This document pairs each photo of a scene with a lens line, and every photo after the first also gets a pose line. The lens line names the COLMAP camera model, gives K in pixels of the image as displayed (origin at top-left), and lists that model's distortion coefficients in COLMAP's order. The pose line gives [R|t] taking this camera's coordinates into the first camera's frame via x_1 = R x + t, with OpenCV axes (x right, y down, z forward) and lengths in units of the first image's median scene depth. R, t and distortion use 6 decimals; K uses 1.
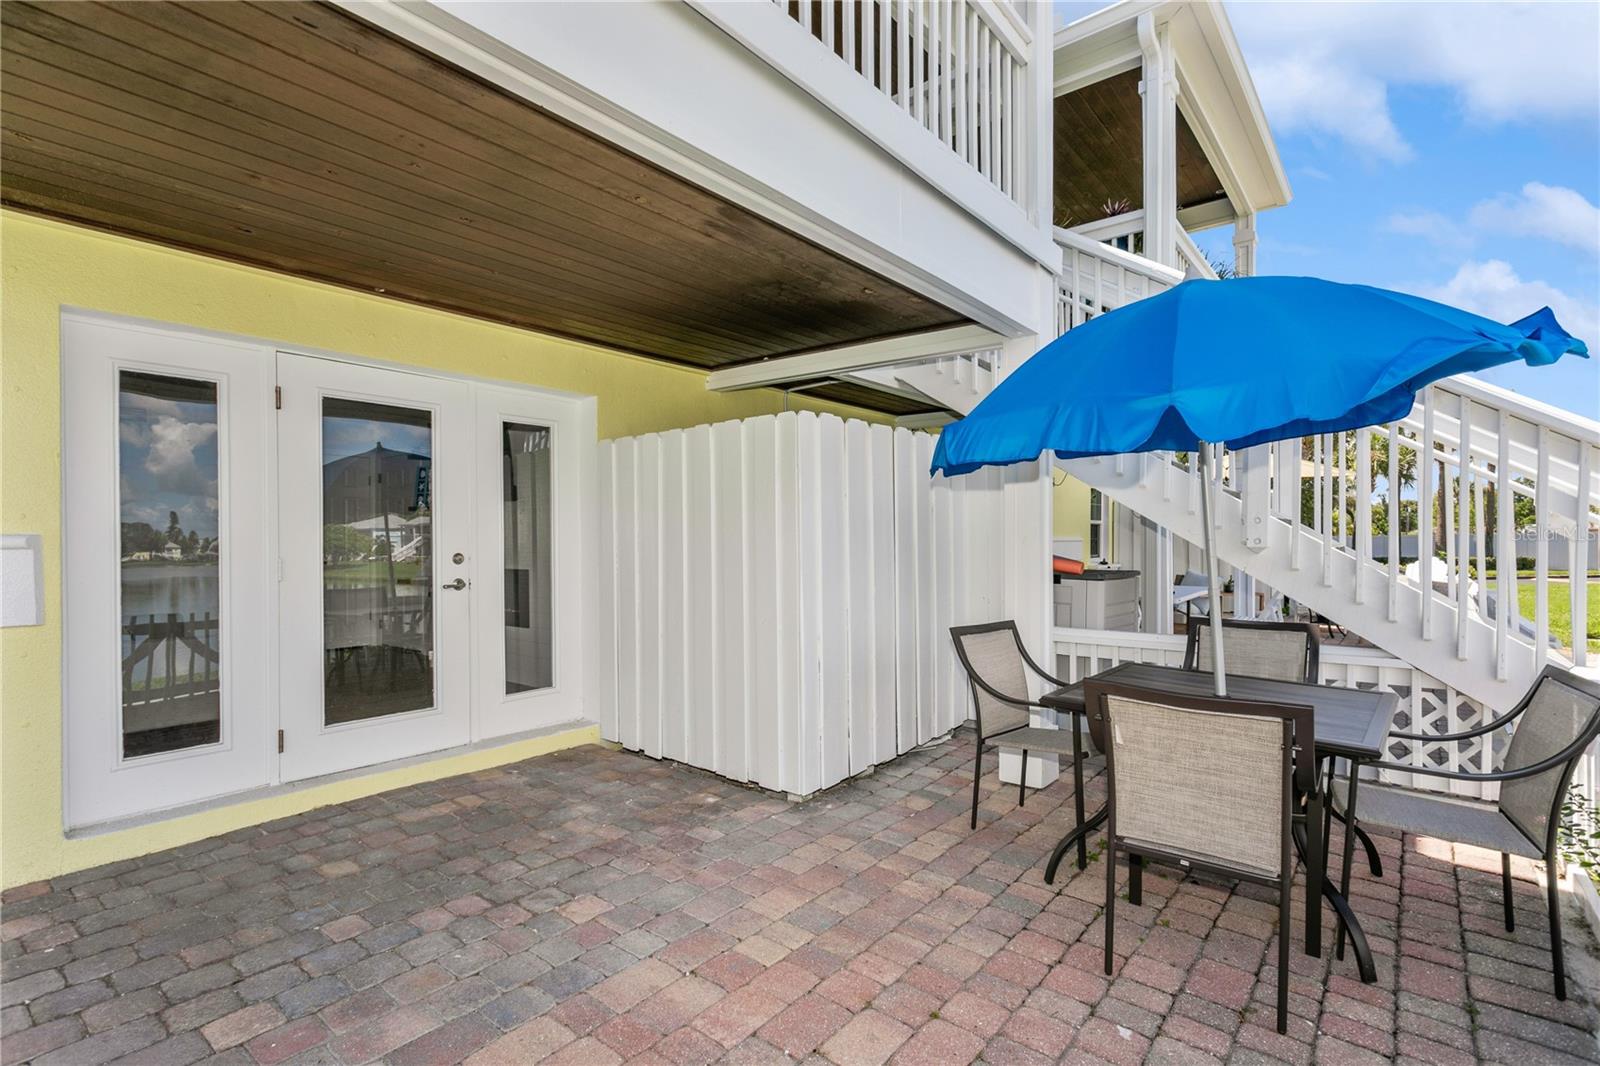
lens RADIAL K [[775.2, 0, 816.8], [0, 775.2, 538.5], [0, 0, 1]] dist [0.000738, 0.000061]
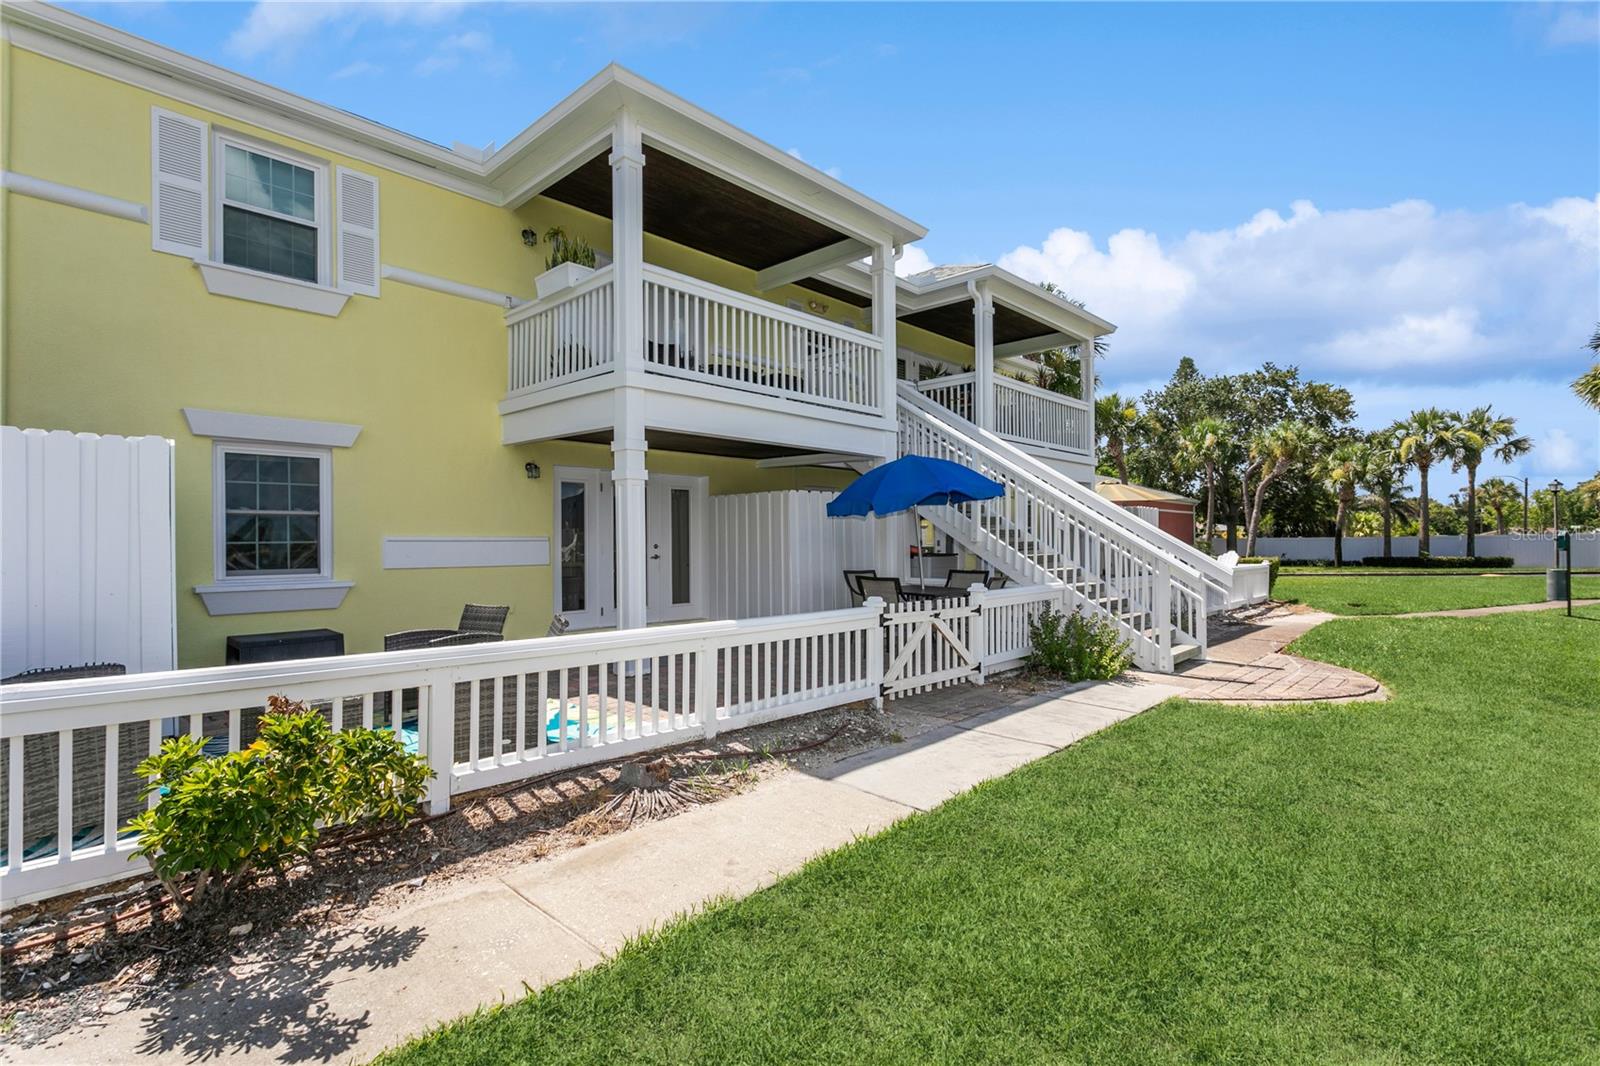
lens RADIAL K [[762.9, 0, 795.9], [0, 762.9, 547.3], [0, 0, 1]] dist [0.004278, 0.000390]
pose [[0.995168, -0.000643, -0.098187, 0.199870], [0.001443, 0.999966, 0.008069, 0.008694], [0.098178, -0.008172, 0.995135, -1.245151]]
